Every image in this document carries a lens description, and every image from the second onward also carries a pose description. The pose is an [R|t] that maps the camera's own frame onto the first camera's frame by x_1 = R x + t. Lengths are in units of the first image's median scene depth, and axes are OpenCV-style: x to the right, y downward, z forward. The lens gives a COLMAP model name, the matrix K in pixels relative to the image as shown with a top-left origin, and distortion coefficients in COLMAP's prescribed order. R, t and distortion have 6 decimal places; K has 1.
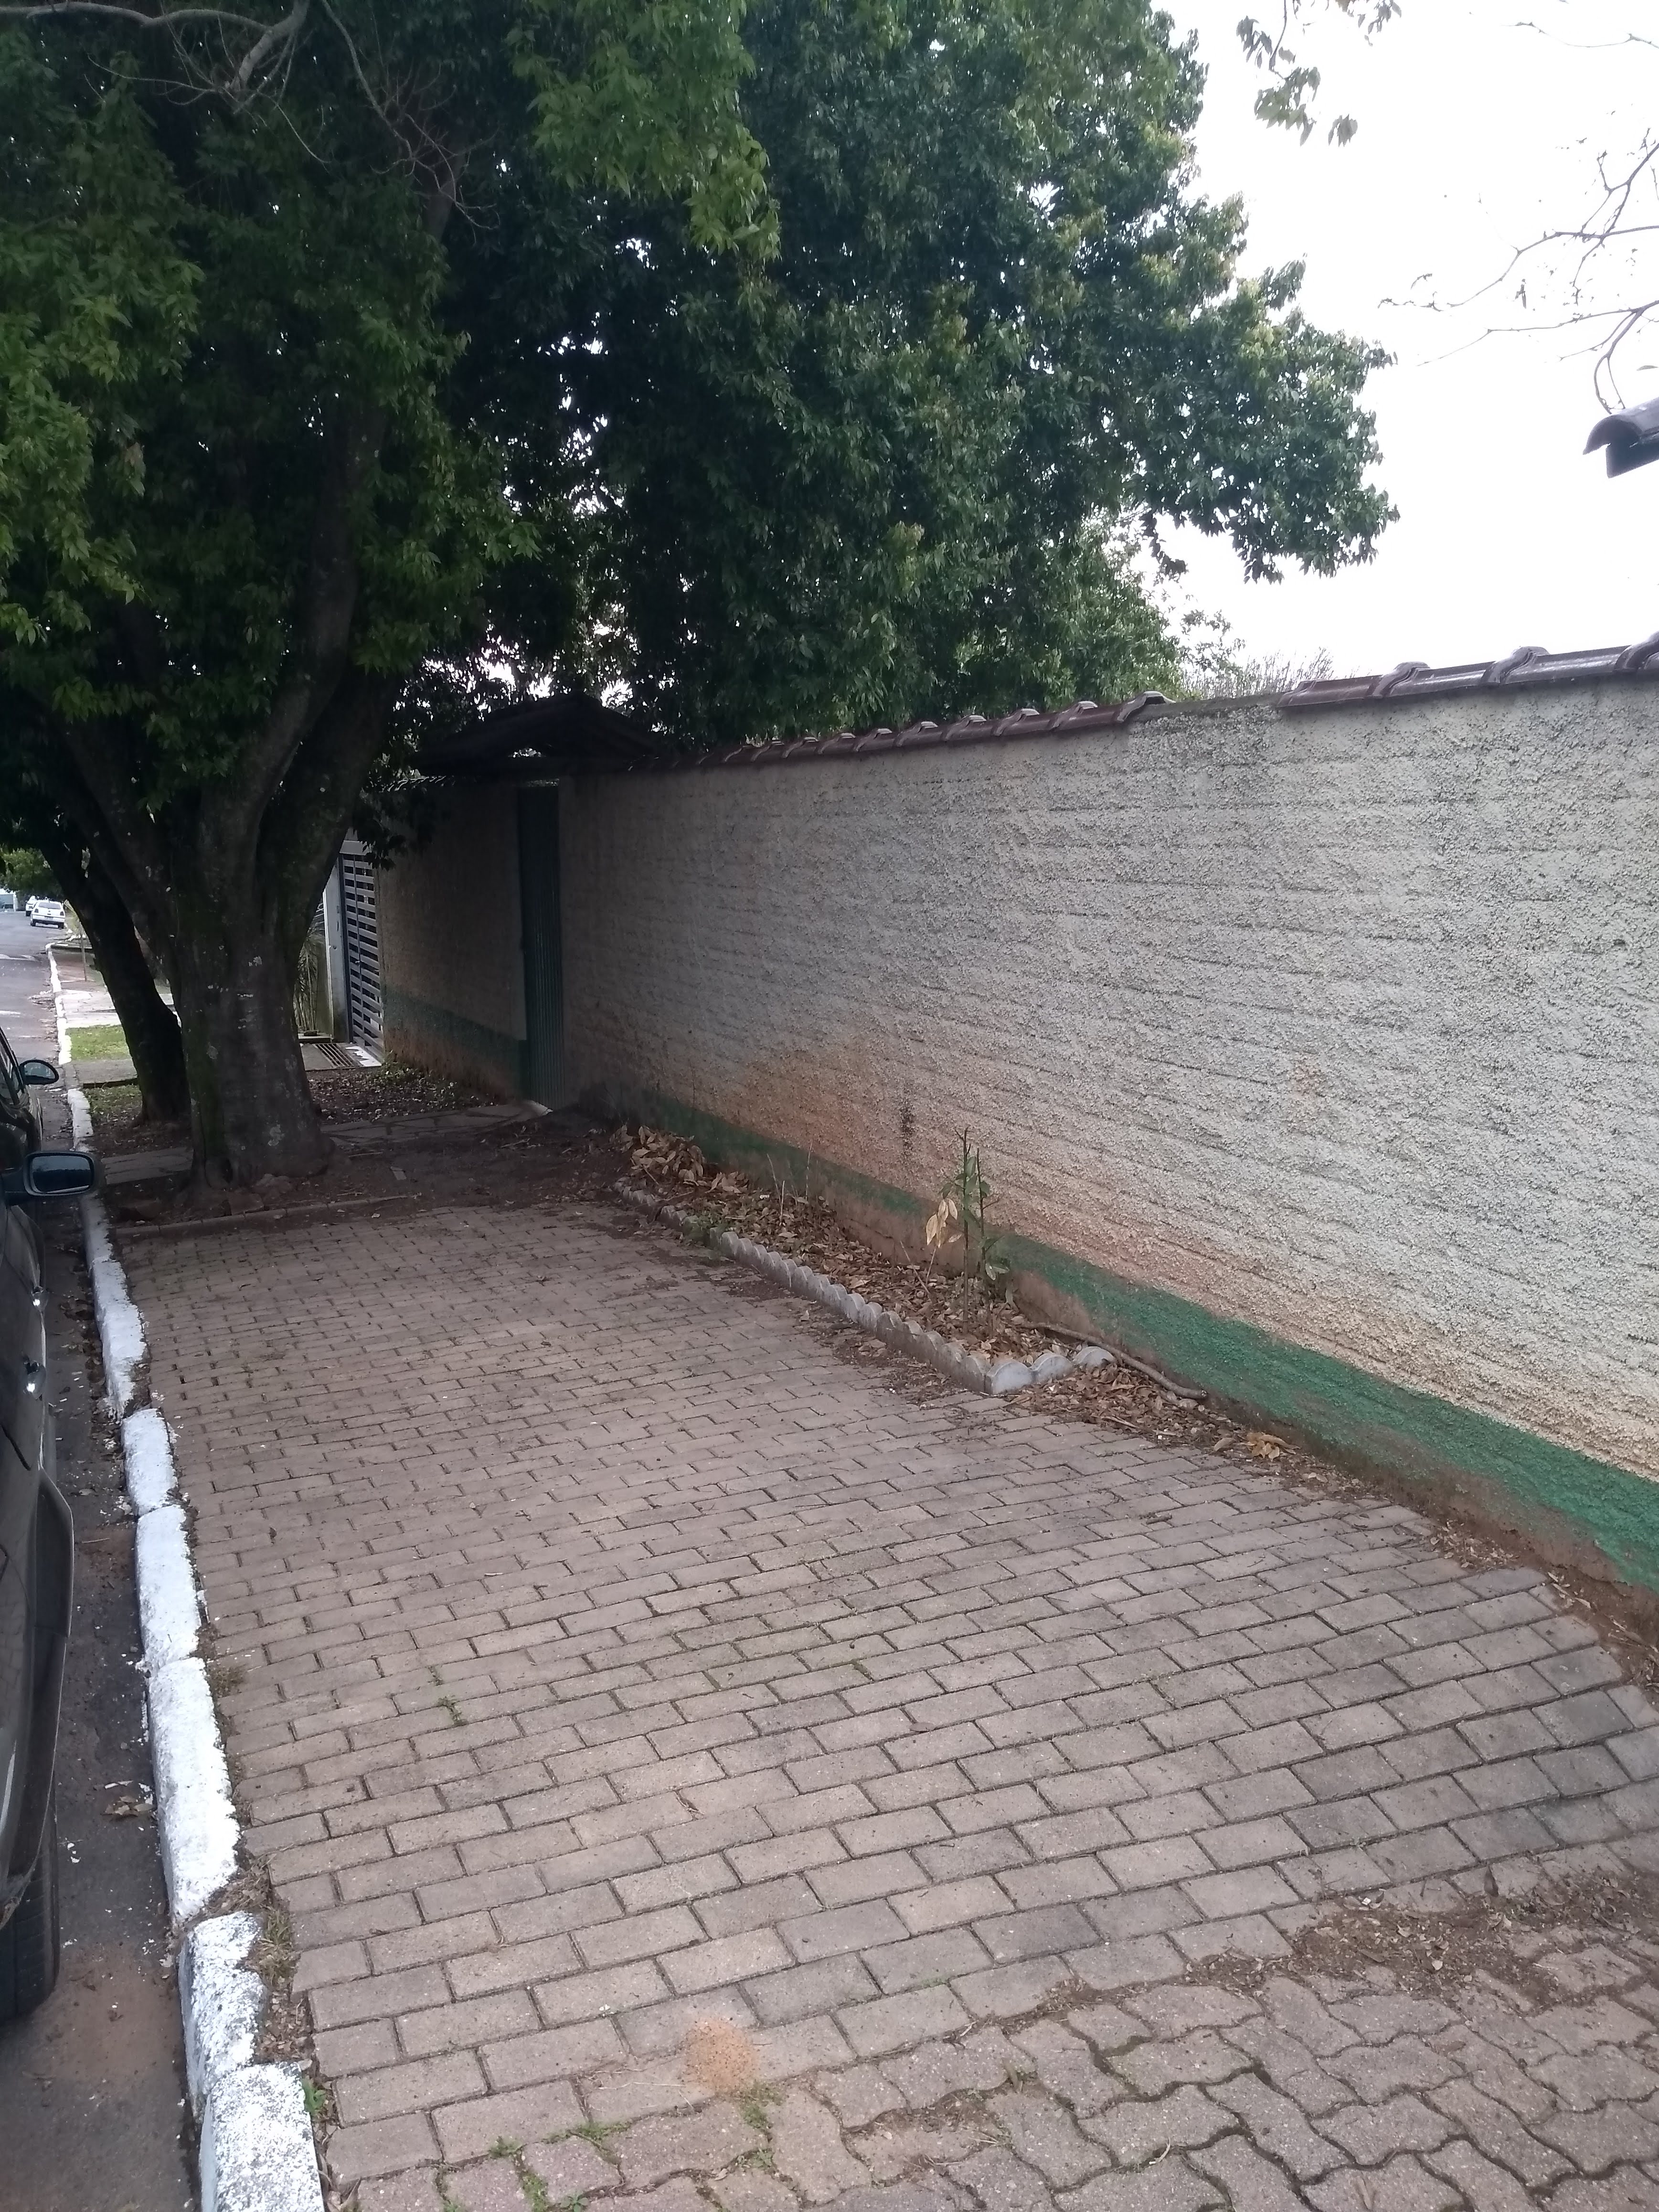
lens RADIAL K [[1735.6, 0, 832.5], [0, 1735.6, 1123.6], [0, 0, 1]] dist [-0.000218, 0.001368]
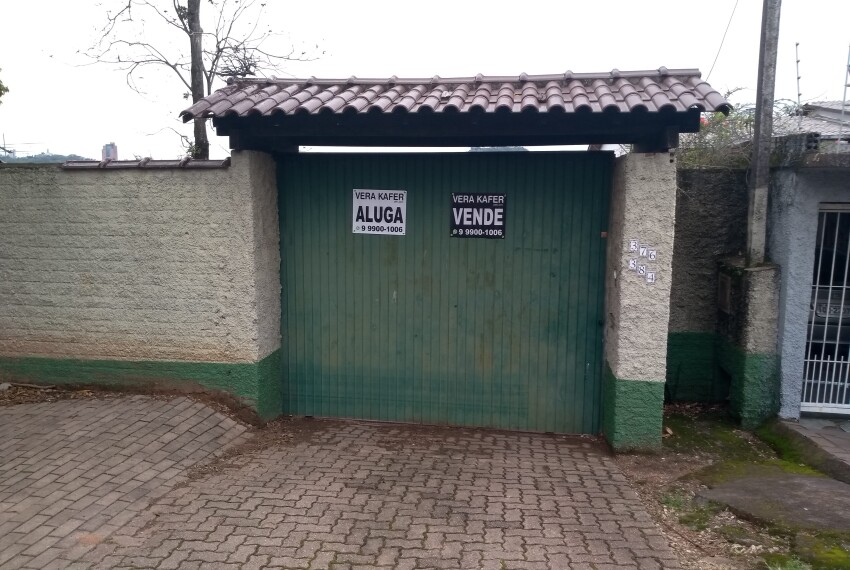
lens RADIAL K [[667.8, 0, 425.0], [0, 667.8, 285.0], [0, 0, 1]] dist [-0.000409, 0.000701]
pose [[0.539097, -0.116504, 0.834147, -0.496911], [0.139857, 0.989020, 0.047747, 0.016795], [-0.830551, 0.090921, 0.549471, -0.270602]]
